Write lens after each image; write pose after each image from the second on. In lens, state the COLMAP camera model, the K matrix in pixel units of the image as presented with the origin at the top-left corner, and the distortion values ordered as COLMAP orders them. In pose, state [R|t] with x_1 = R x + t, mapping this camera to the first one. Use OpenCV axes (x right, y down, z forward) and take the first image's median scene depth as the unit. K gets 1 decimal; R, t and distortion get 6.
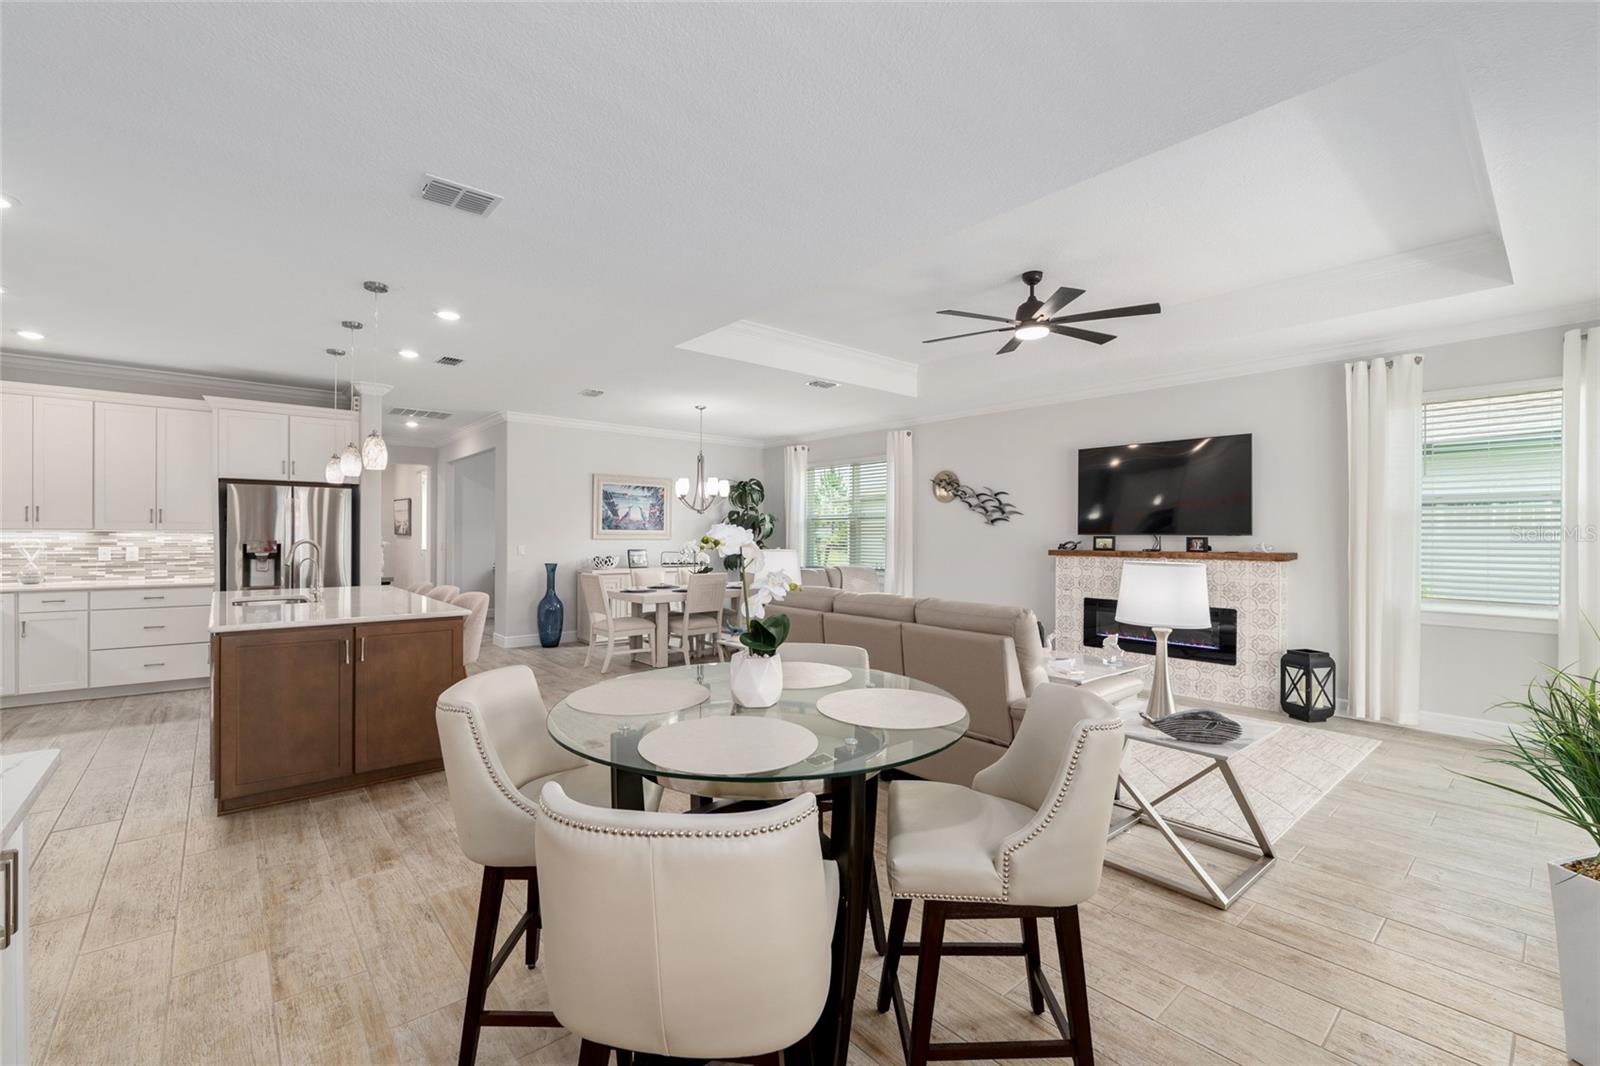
lens RADIAL K [[671.0, 0, 797.9], [0, 671.0, 535.2], [0, 0, 1]] dist [-0.006745, -0.000246]
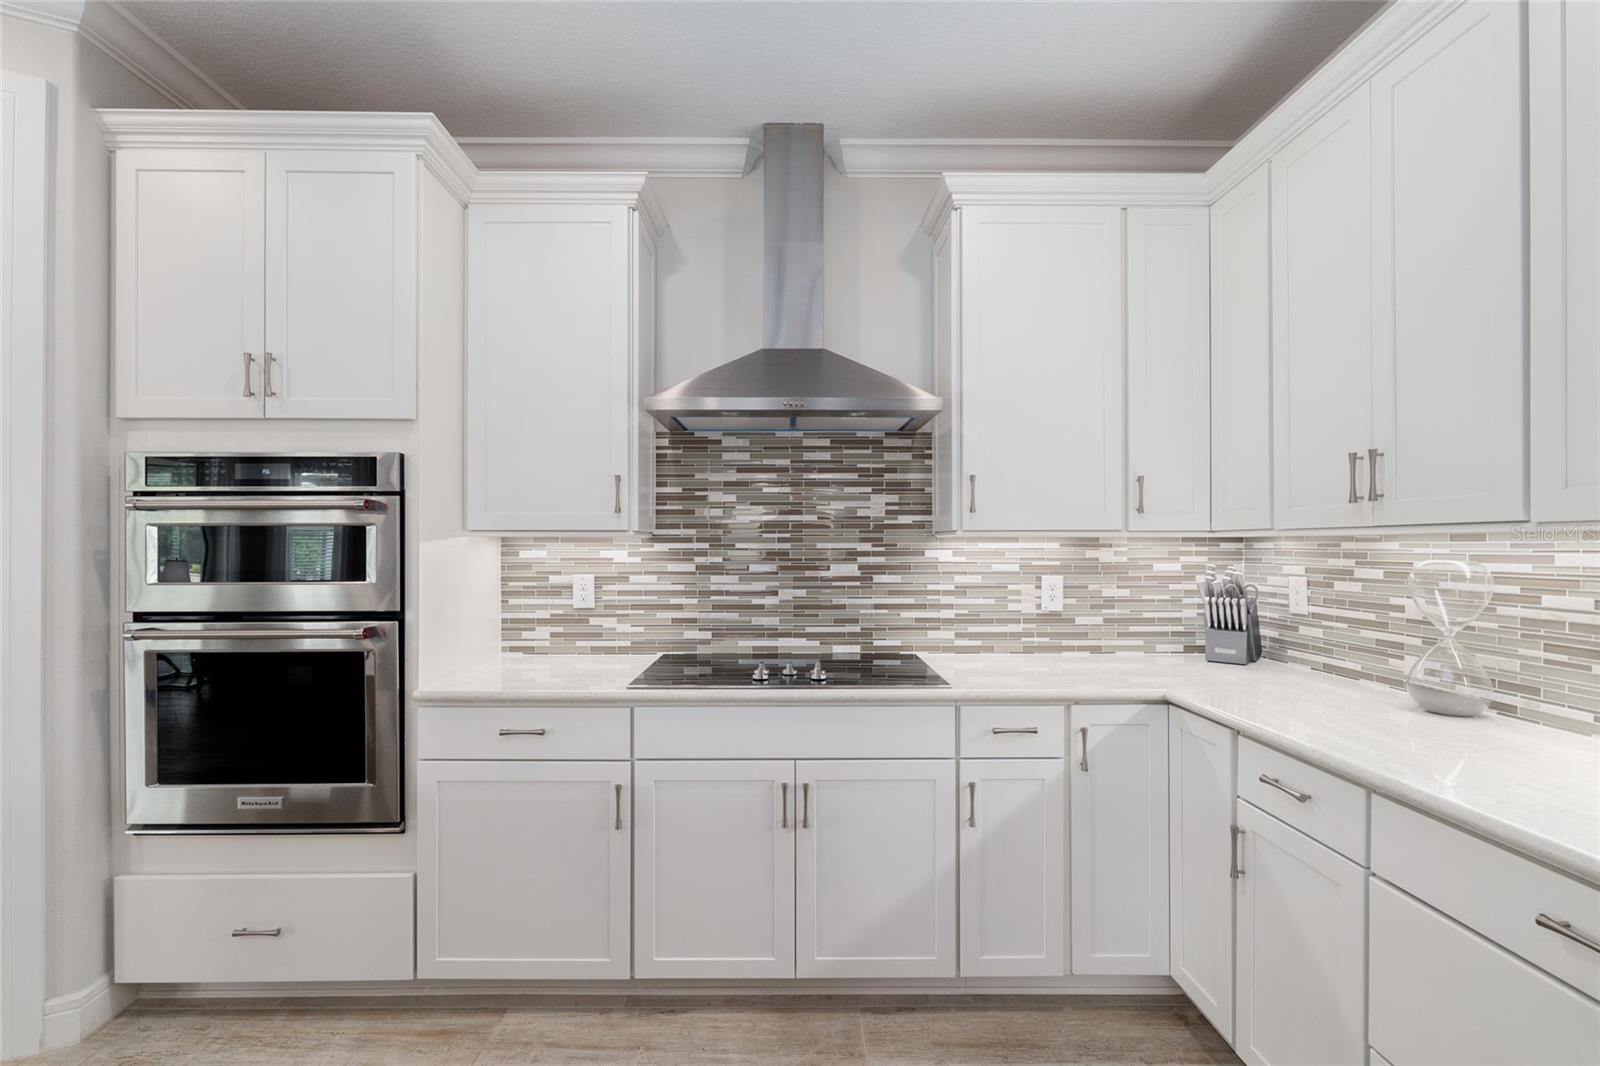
lens RADIAL K [[686.6, 0, 804.1], [0, 686.6, 541.7], [0, 0, 1]] dist [-0.002430, -0.000161]
pose [[-0.647711, -0.006912, -0.761855, -0.635894], [-0.004372, 0.999976, -0.005356, -0.000440], [0.761874, -0.000139, -0.647725, 0.844998]]
